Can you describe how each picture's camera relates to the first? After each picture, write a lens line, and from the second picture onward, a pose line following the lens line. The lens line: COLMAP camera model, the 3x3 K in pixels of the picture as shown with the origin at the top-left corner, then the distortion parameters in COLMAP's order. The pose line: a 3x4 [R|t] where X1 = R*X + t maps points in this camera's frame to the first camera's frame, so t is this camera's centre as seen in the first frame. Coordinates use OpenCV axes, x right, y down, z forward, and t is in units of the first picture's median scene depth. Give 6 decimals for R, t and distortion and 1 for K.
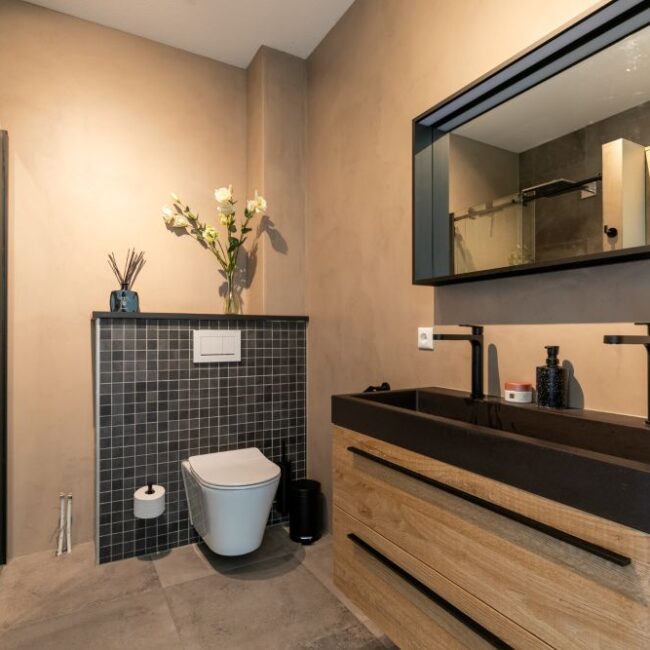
lens RADIAL K [[432.9, 0, 325.9], [0, 432.9, 329.4], [0, 0, 1]] dist [0.008554, -0.002555]
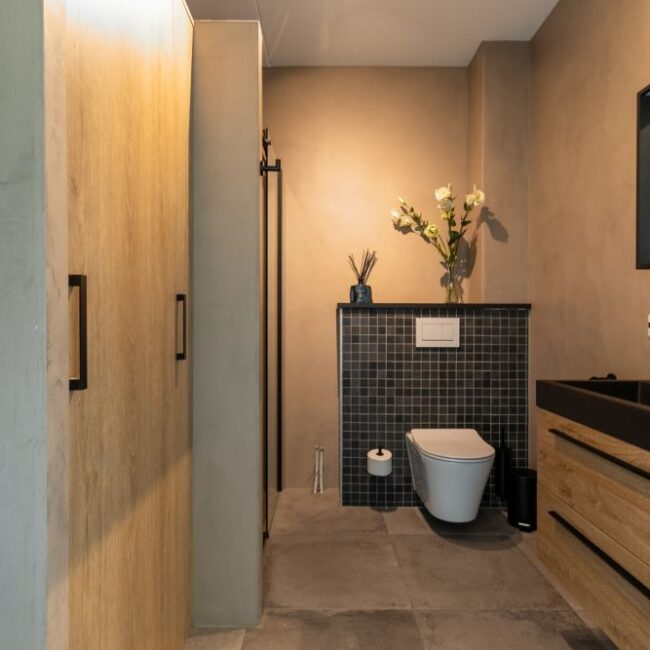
lens RADIAL K [[432.9, 0, 325.9], [0, 432.9, 329.4], [0, 0, 1]] dist [0.008554, -0.002555]
pose [[0.867006, 0.013386, -0.498119, 0.051726], [0.000413, 0.999619, 0.027581, 0.000334], [0.498298, -0.024119, 0.866670, -0.091474]]
